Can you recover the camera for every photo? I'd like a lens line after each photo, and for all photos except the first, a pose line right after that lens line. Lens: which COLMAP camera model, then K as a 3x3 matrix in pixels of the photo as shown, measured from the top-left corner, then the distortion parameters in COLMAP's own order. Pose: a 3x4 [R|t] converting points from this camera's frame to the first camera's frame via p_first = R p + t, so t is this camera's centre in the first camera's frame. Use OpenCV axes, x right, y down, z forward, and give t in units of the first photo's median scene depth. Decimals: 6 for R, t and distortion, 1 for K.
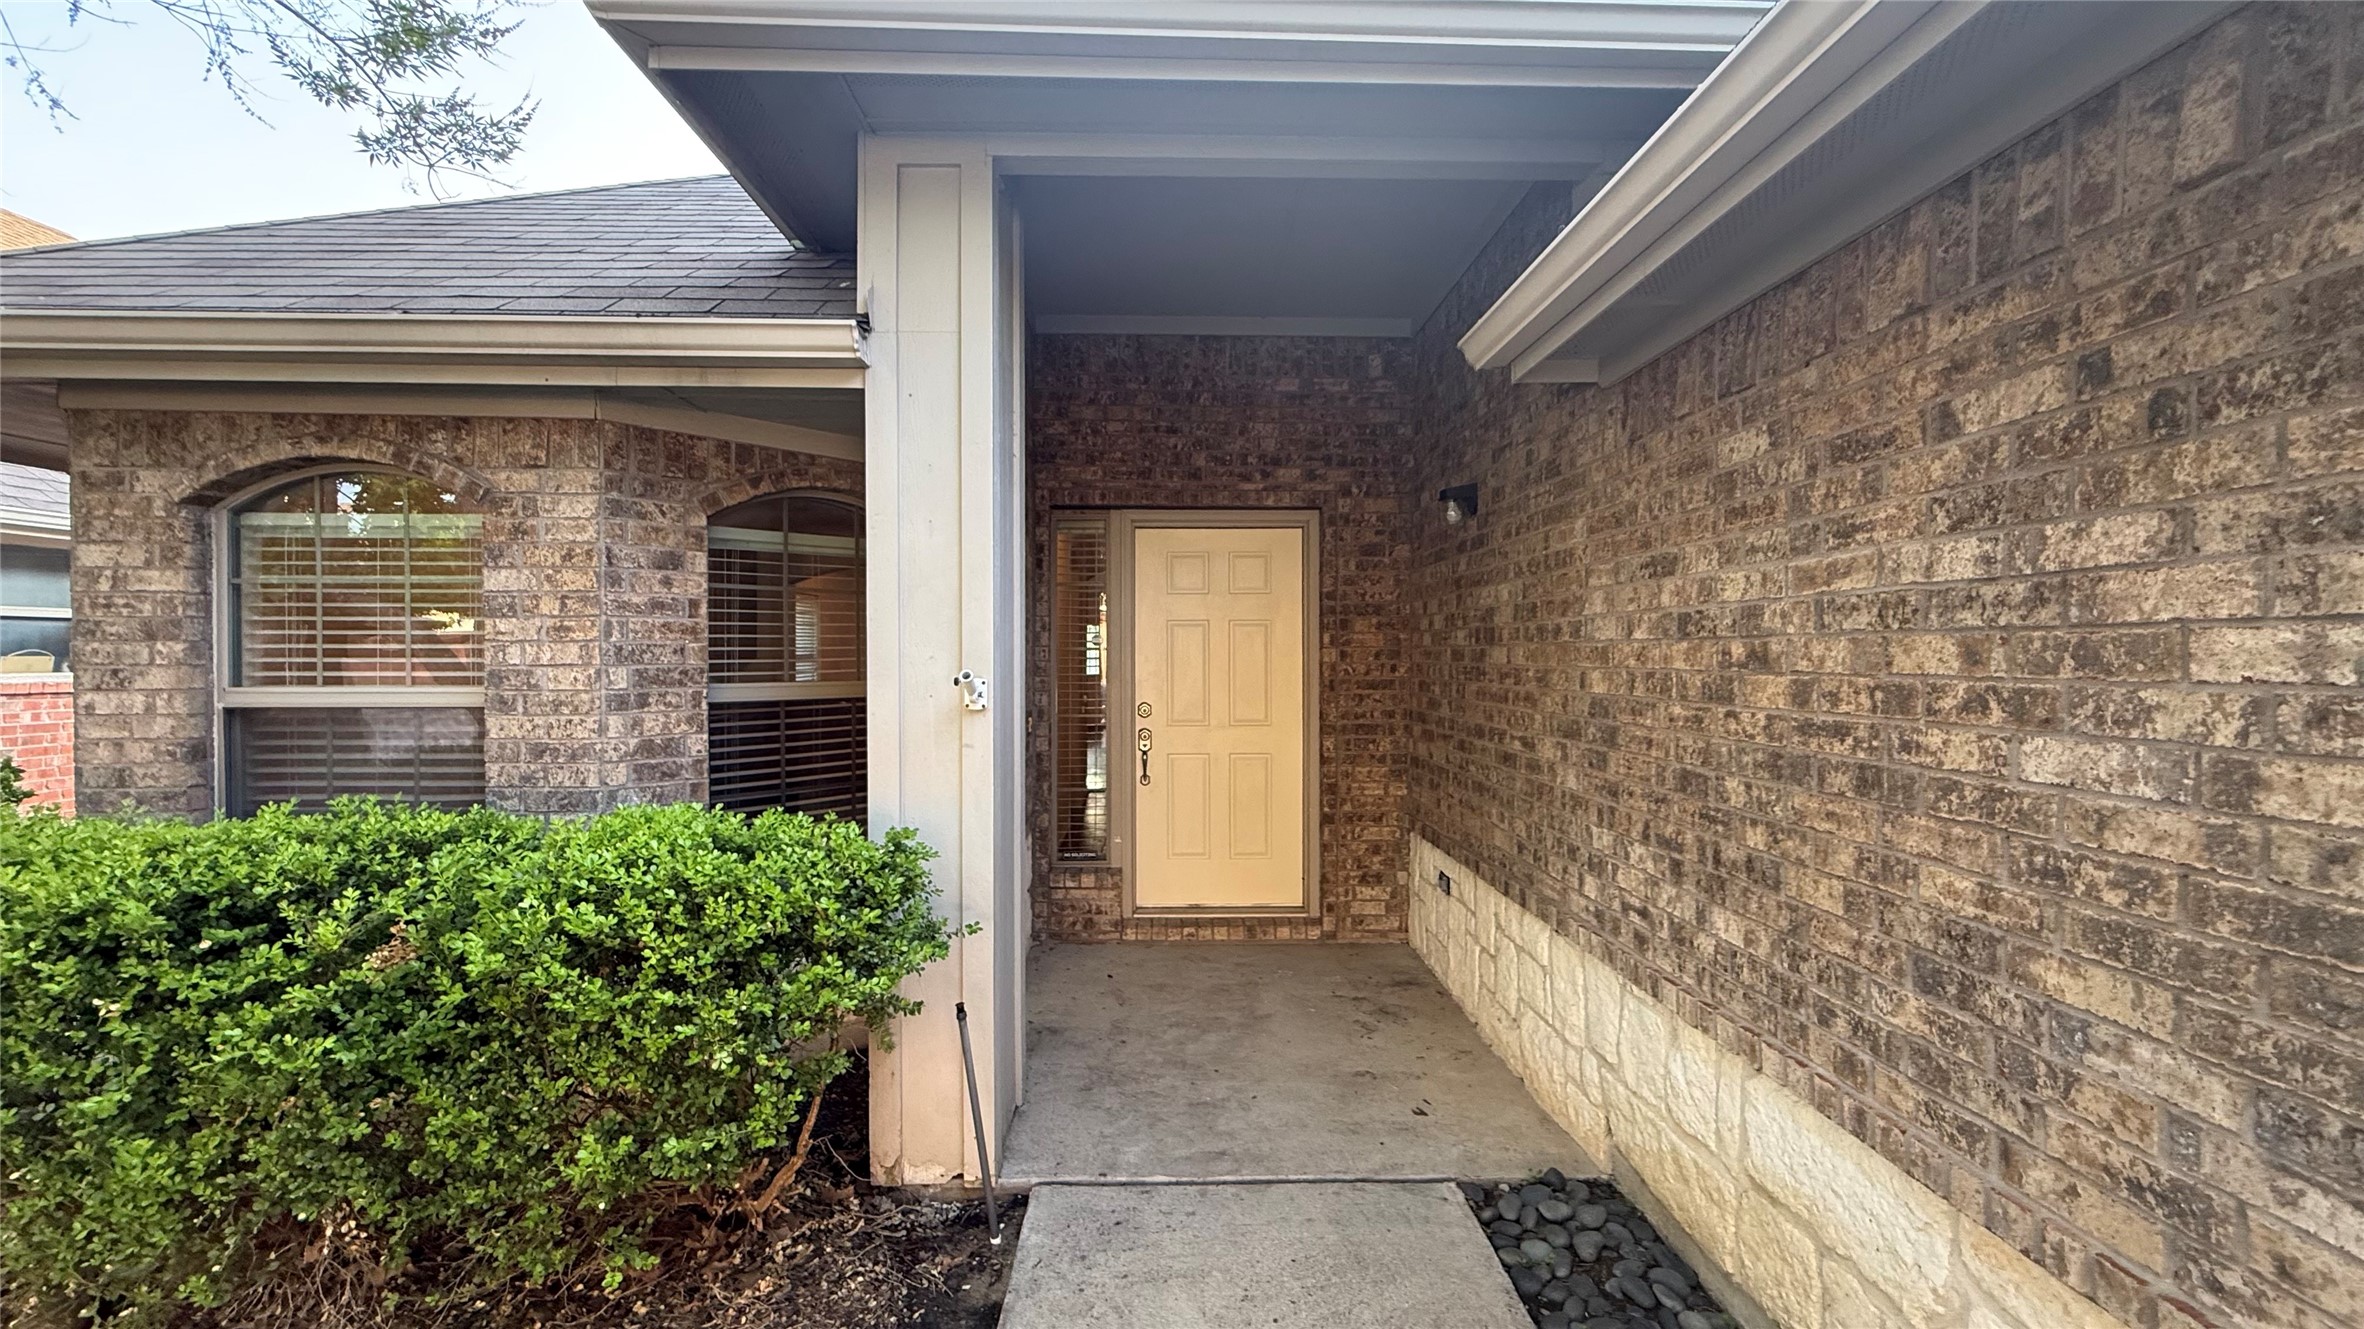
lens RADIAL K [[952.7, 0, 1173.8], [0, 952.7, 668.7], [0, 0, 1]] dist [-0.000019, 0.000340]
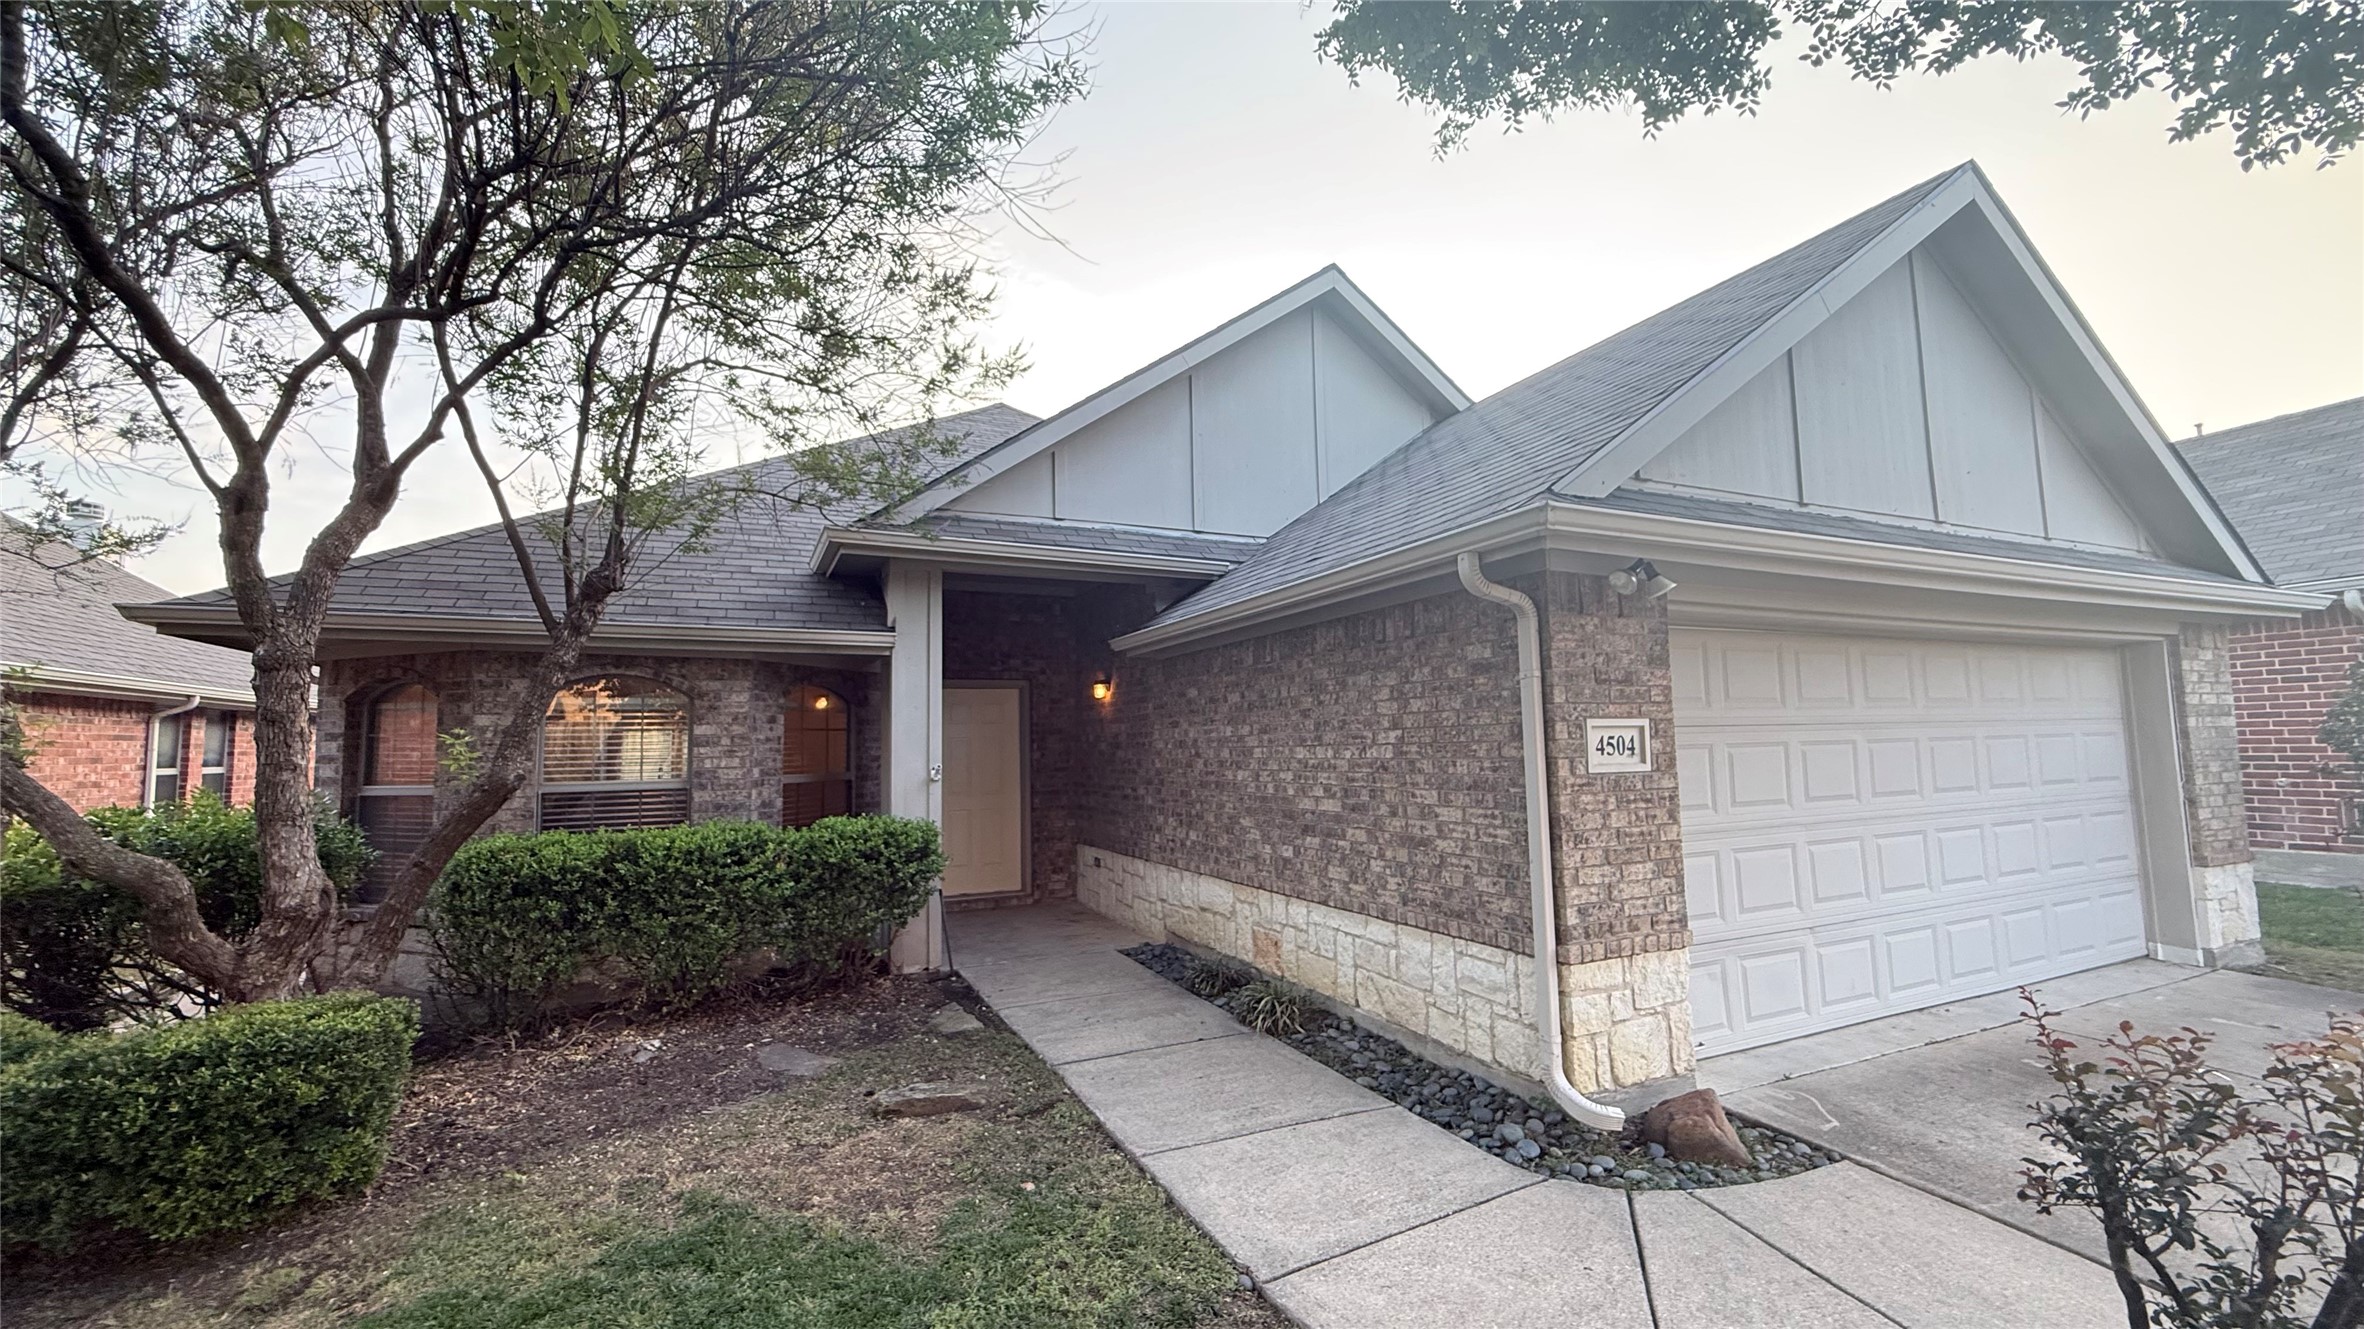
lens RADIAL K [[952.7, 0, 1179.7], [0, 952.7, 664.2], [0, 0, 1]] dist [-0.000019, 0.000340]
pose [[0.913588, 0.016937, 0.406288, -0.594240], [0.025864, 0.994689, -0.099624, 0.004903], [-0.405817, 0.101524, 0.908298, -1.489258]]
